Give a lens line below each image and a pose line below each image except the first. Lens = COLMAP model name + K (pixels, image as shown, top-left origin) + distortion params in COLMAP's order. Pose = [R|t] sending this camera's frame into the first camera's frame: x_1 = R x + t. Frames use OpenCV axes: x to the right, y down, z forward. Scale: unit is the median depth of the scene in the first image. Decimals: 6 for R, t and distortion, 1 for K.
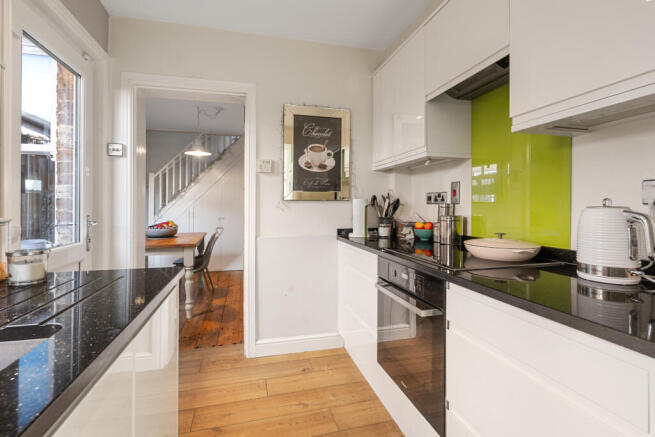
lens RADIAL K [[310.0, 0, 326.5], [0, 310.0, 204.7], [0, 0, 1]] dist [-0.001459, -0.000014]
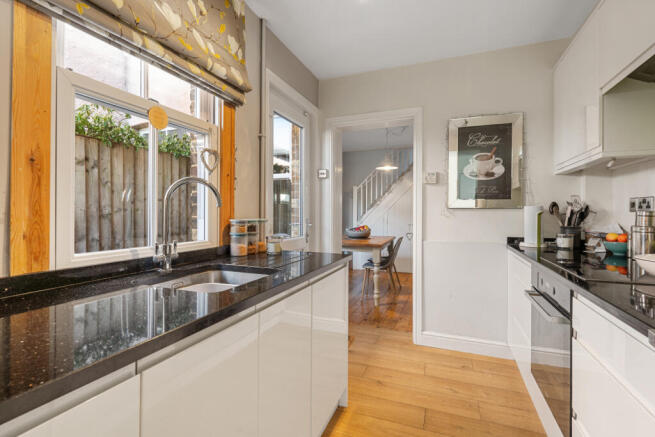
lens RADIAL K [[310.1, 0, 325.6], [0, 310.1, 216.4], [0, 0, 1]] dist [-0.001034, -0.000095]
pose [[0.804099, 0.010274, -0.594406, 0.163460], [-0.002566, 0.999901, 0.013812, 0.000706], [0.594489, -0.009581, 0.804046, -0.130489]]
